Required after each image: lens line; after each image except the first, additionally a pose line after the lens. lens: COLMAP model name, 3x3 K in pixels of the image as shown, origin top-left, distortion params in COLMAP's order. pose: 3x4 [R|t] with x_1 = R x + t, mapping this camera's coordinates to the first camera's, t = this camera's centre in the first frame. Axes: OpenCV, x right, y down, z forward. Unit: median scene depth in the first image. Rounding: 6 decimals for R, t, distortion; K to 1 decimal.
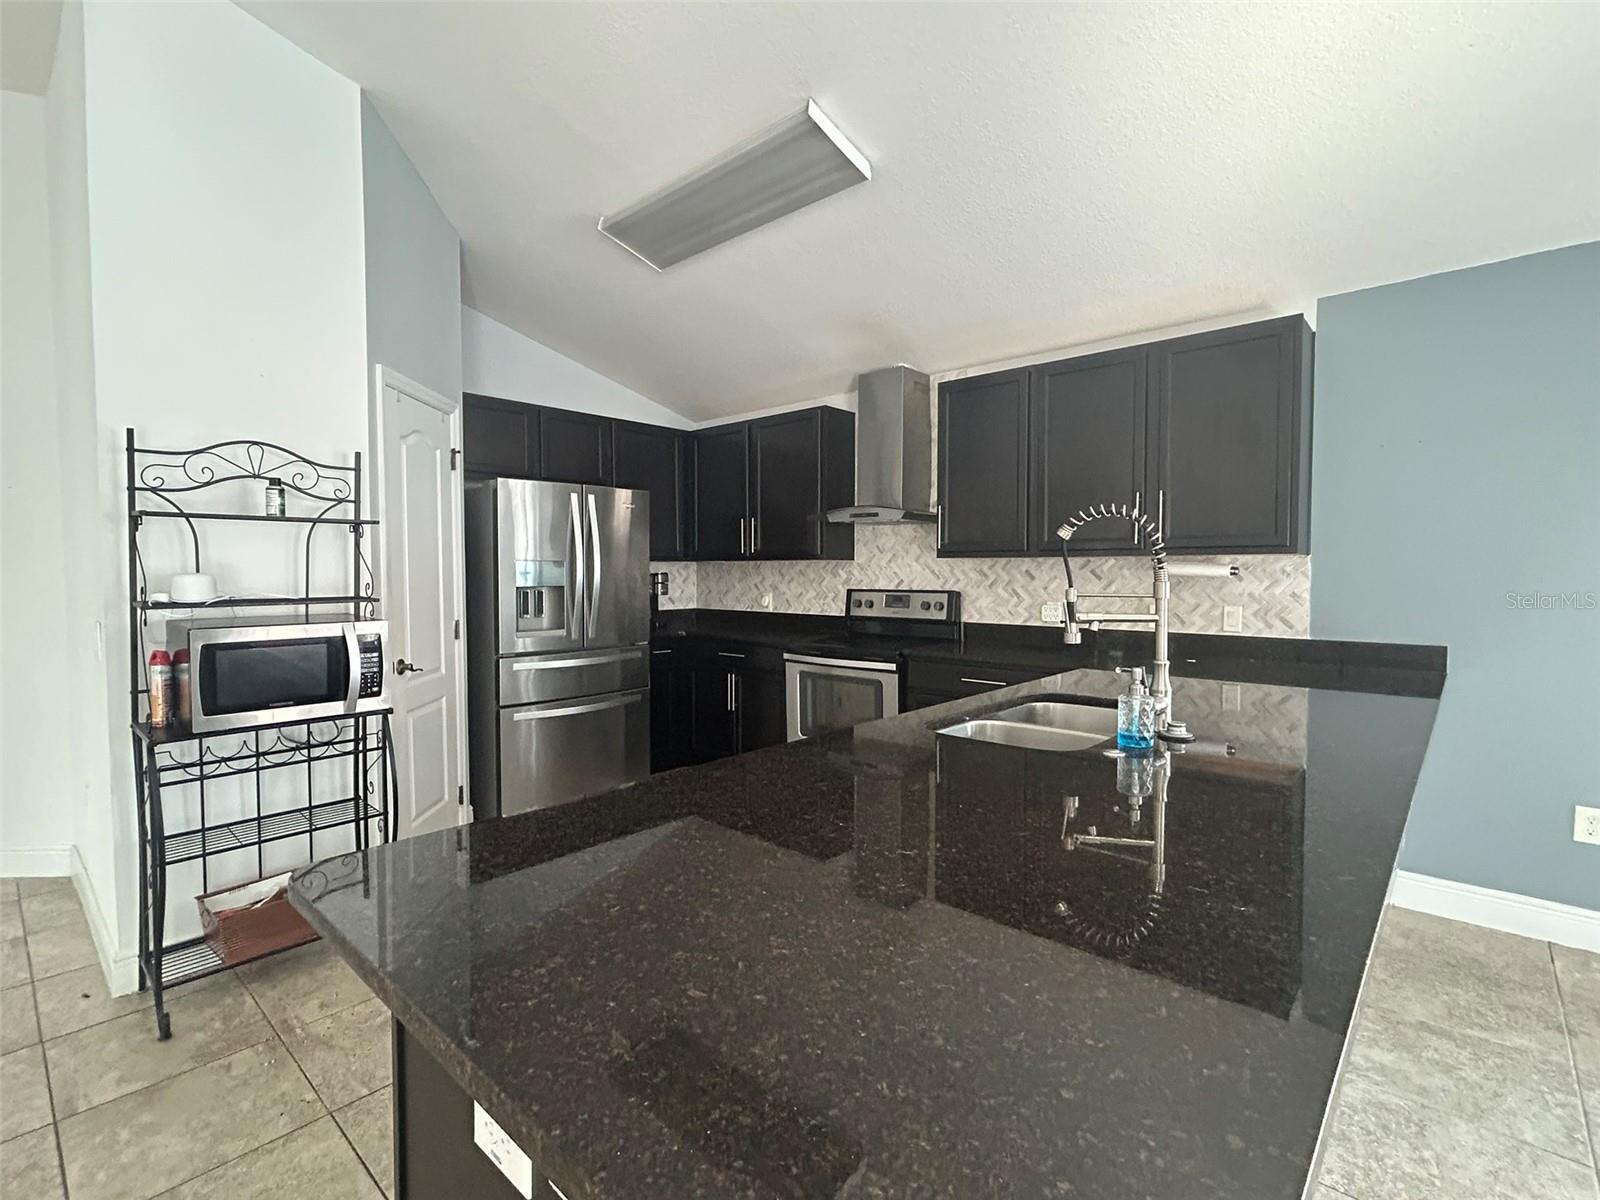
lens RADIAL K [[746.5, 0, 799.0], [0, 746.5, 596.4], [0, 0, 1]] dist [-0.000682, -0.000031]
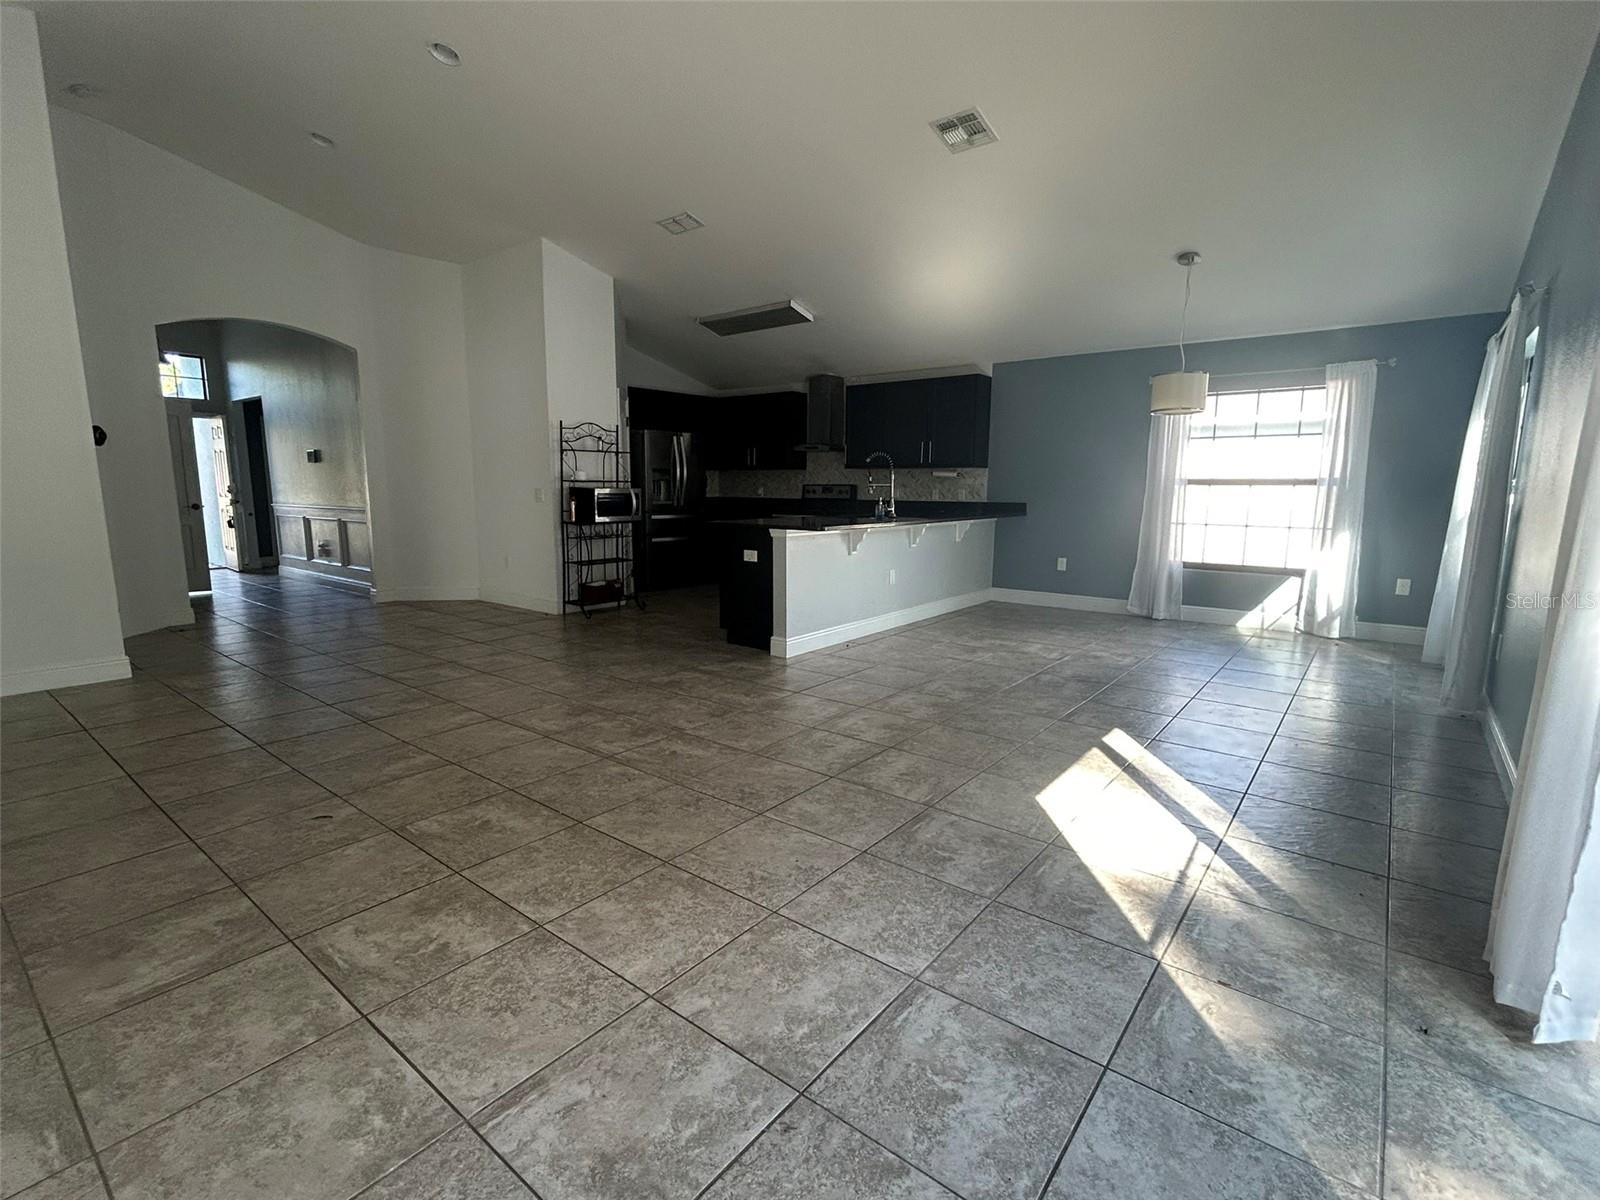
lens RADIAL K [[746.5, 0, 803.3], [0, 746.5, 600.2], [0, 0, 1]] dist [-0.000682, -0.000031]
pose [[0.998110, -0.001980, 0.061425, -0.064043], [-0.005215, 0.993146, 0.116766, 0.071242], [-0.061235, -0.116865, 0.991258, -1.122089]]
